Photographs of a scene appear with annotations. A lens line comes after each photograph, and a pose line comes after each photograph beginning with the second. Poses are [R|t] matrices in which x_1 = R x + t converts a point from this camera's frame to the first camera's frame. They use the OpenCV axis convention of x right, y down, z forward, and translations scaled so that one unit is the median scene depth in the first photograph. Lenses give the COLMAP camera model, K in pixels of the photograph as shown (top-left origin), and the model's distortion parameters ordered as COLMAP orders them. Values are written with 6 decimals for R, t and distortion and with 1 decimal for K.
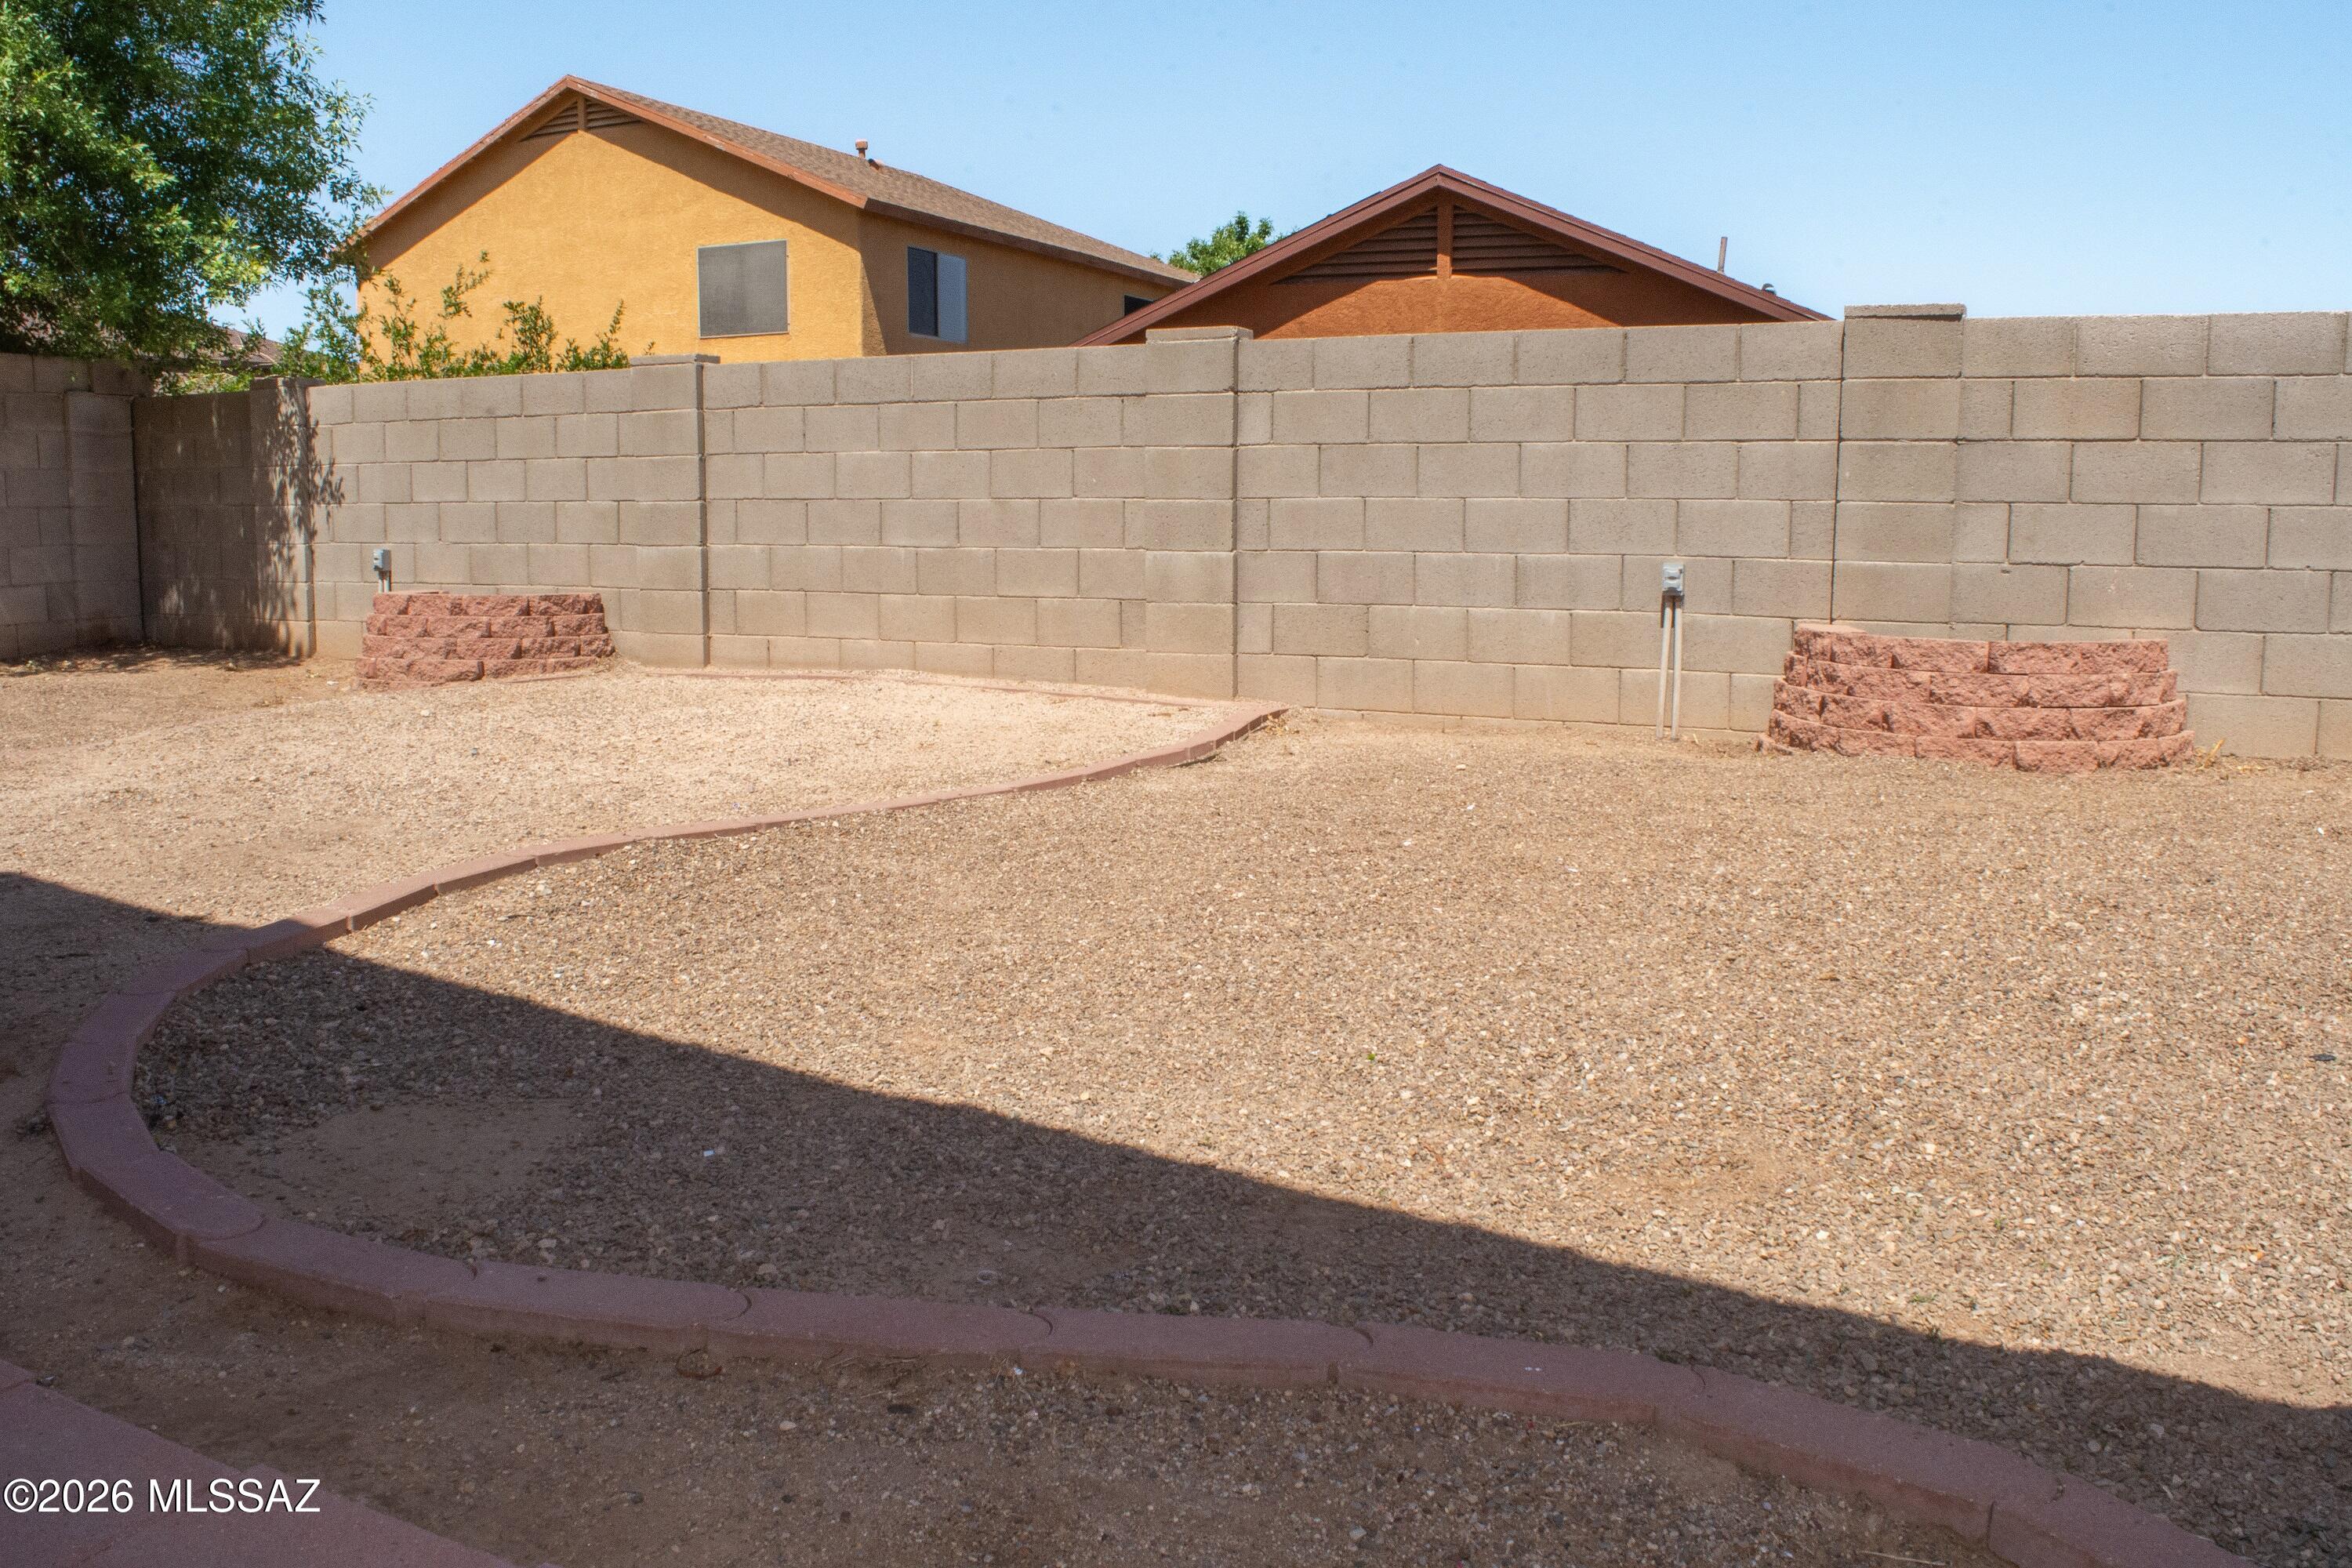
lens RADIAL K [[1843.9, 0, 1179.8], [0, 1843.9, 774.0], [0, 0, 1]] dist [-0.096201, 0.023634]
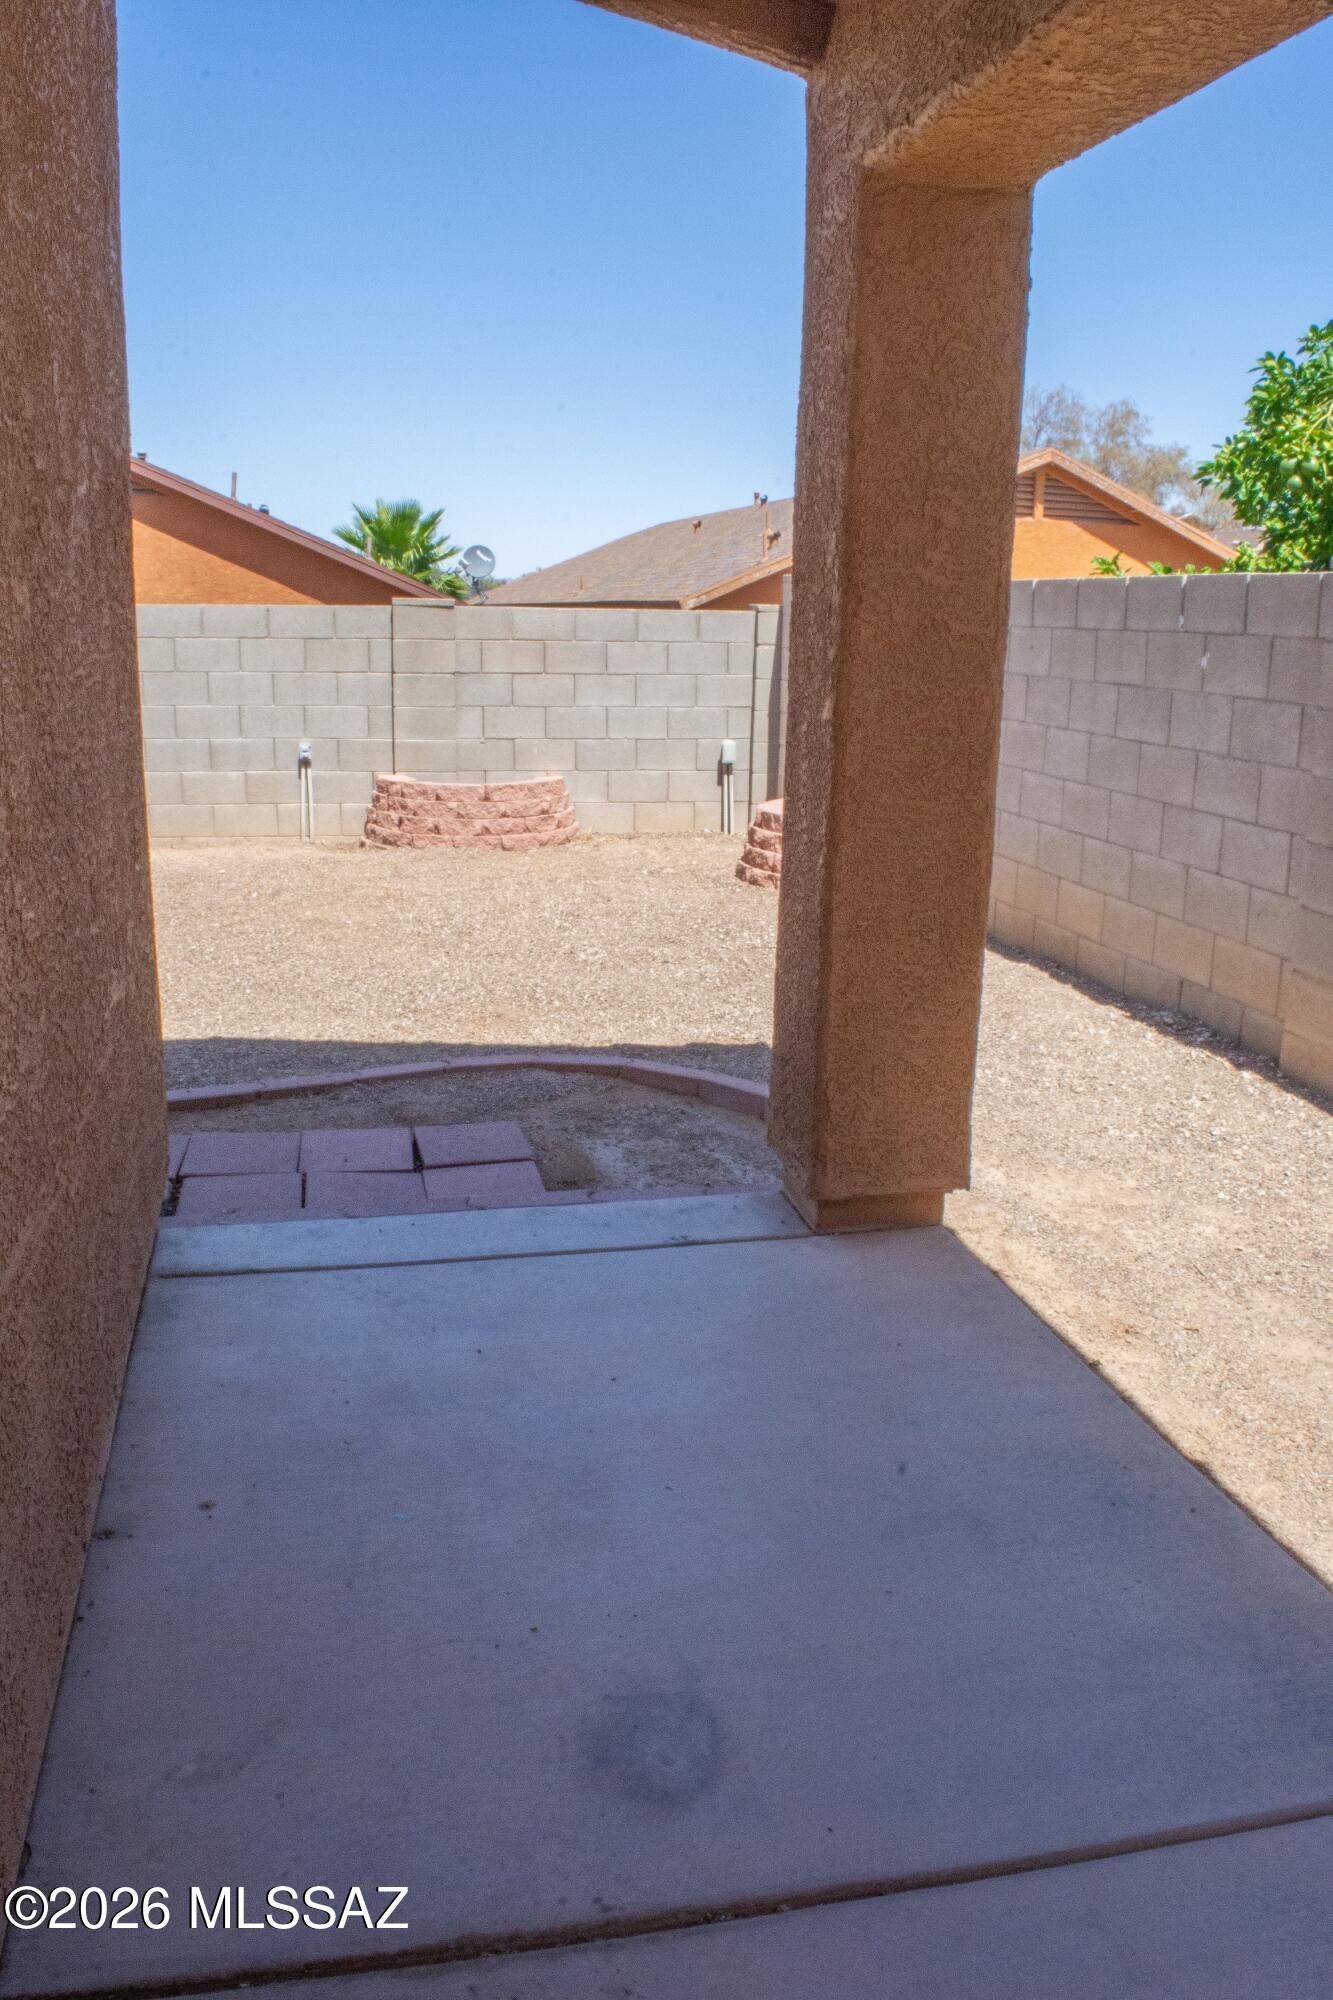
lens RADIAL K [[1567.9, 0, 663.1], [0, 1567.9, 1003.1], [0, 0, 1]] dist [-0.096201, 0.023634]
pose [[0.817925, -0.126569, 0.561229, -0.346693], [0.063005, 0.989339, 0.131295, -0.046841], [-0.571864, -0.072030, 0.817180, -0.470876]]
